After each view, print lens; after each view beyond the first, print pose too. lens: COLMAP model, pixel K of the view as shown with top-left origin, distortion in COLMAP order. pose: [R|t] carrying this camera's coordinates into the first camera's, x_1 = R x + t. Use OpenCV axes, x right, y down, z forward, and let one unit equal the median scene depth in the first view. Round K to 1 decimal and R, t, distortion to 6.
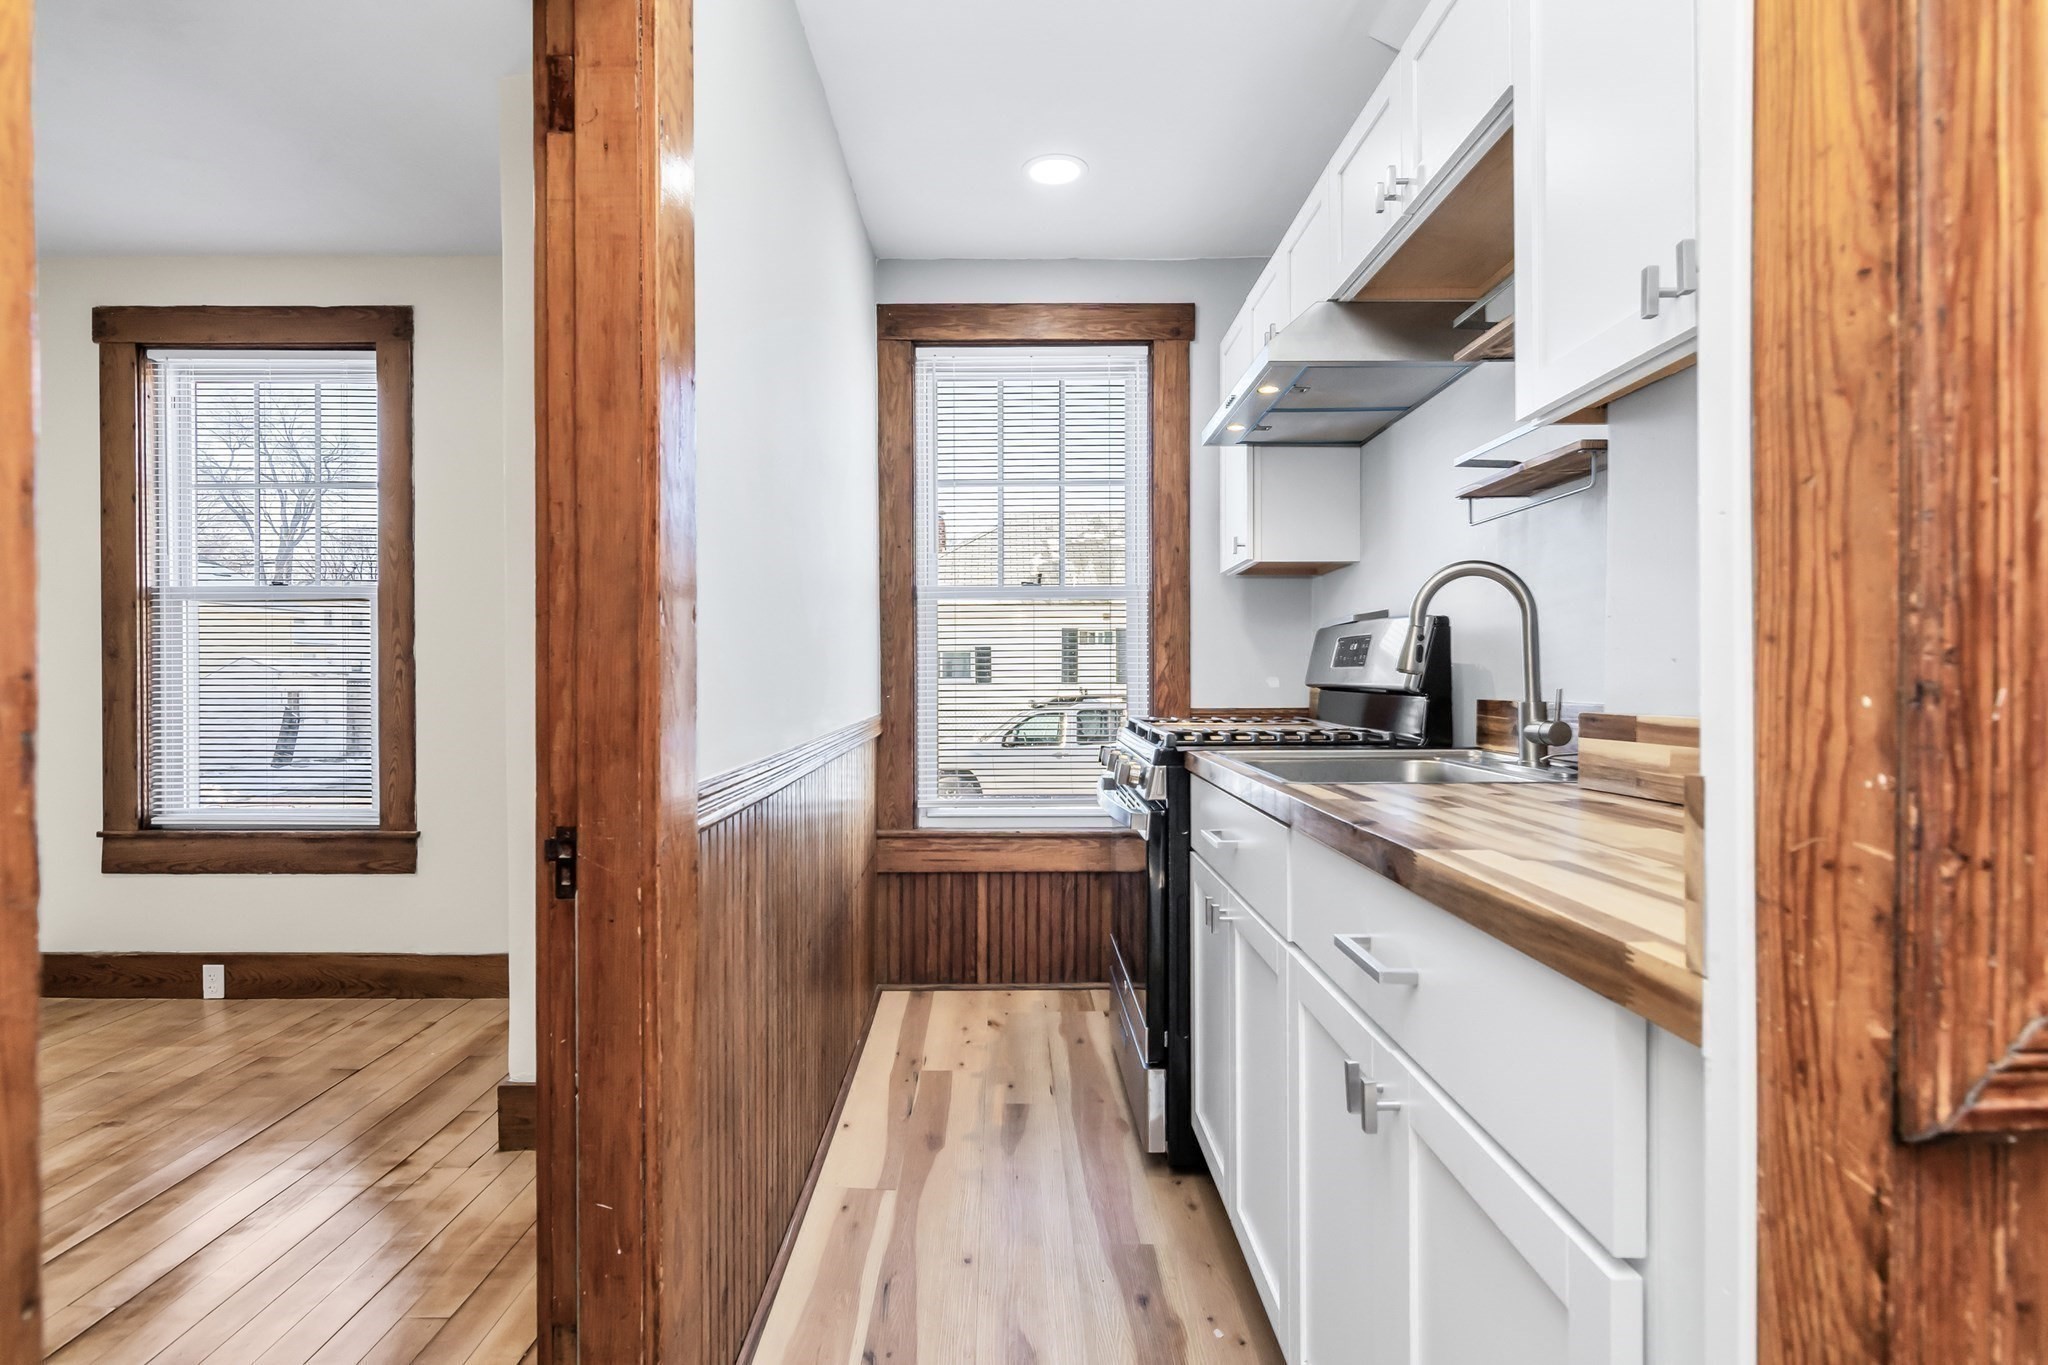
lens RADIAL K [[999.8, 0, 1002.7], [0, 999.8, 688.2], [0, 0, 1]] dist [-0.000871, 0.000047]
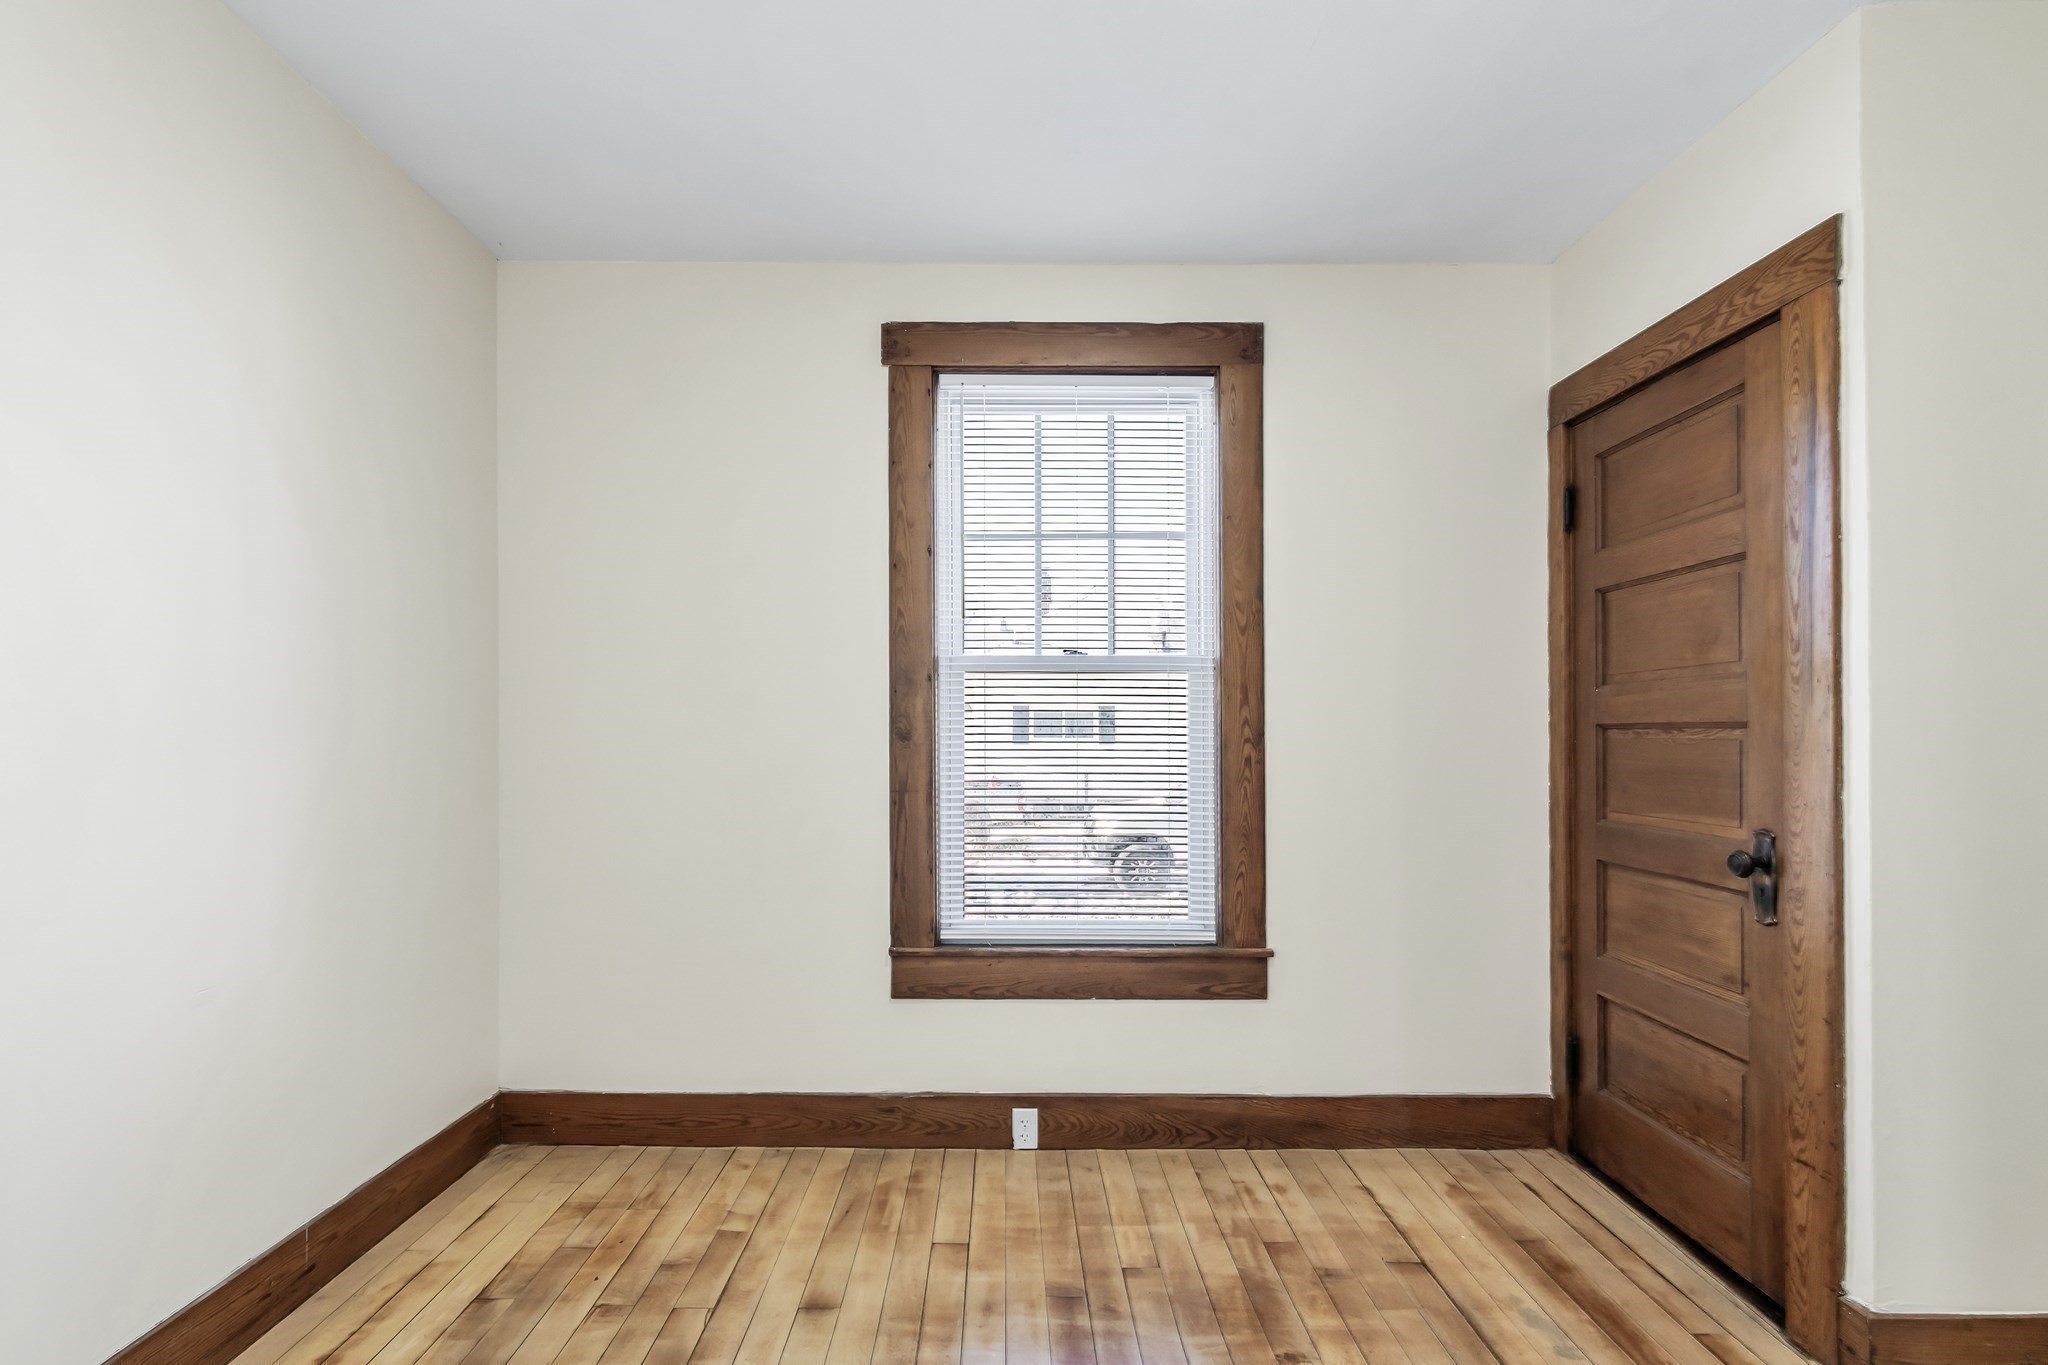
lens RADIAL K [[976.5, 0, 965.8], [0, 976.5, 744.5], [0, 0, 1]] dist [0.002159, 0.000719]
pose [[0.999996, 0.001537, 0.002450, -0.841743], [-0.001522, 0.999981, -0.005941, -0.022681], [-0.002459, 0.005937, 0.999979, 0.181049]]
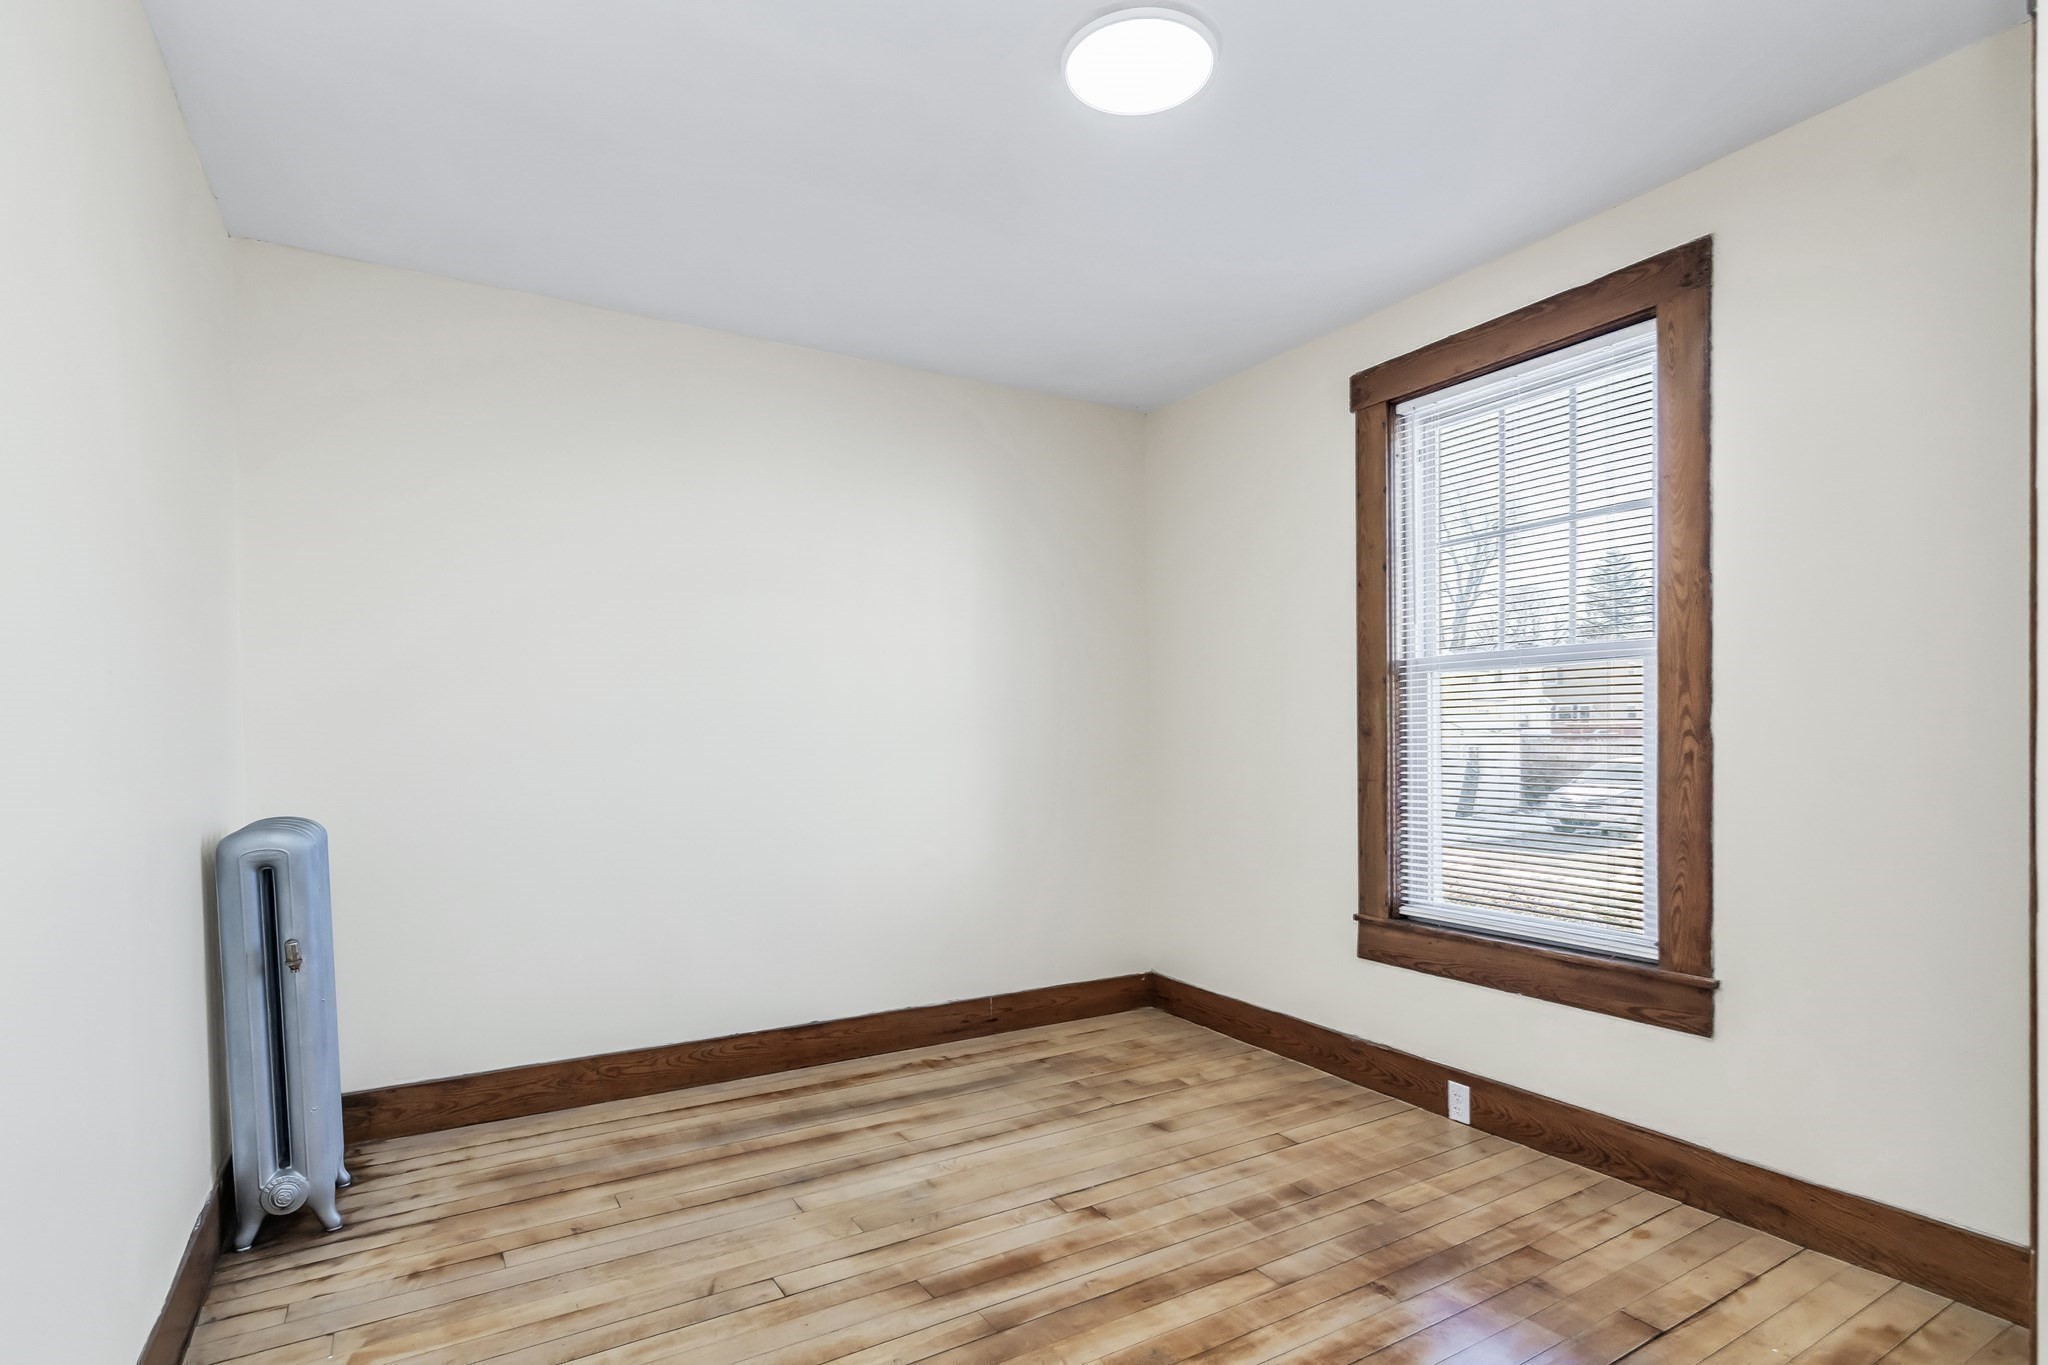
lens RADIAL K [[1004.8, 0, 1023.1], [0, 1004.8, 755.7], [0, 0, 1]] dist [-0.002540, -0.000218]
pose [[0.515771, 0.011261, -0.856653, -0.231410], [0.004985, 0.999857, 0.016145, -0.029177], [0.856712, -0.012597, 0.515641, 0.215795]]
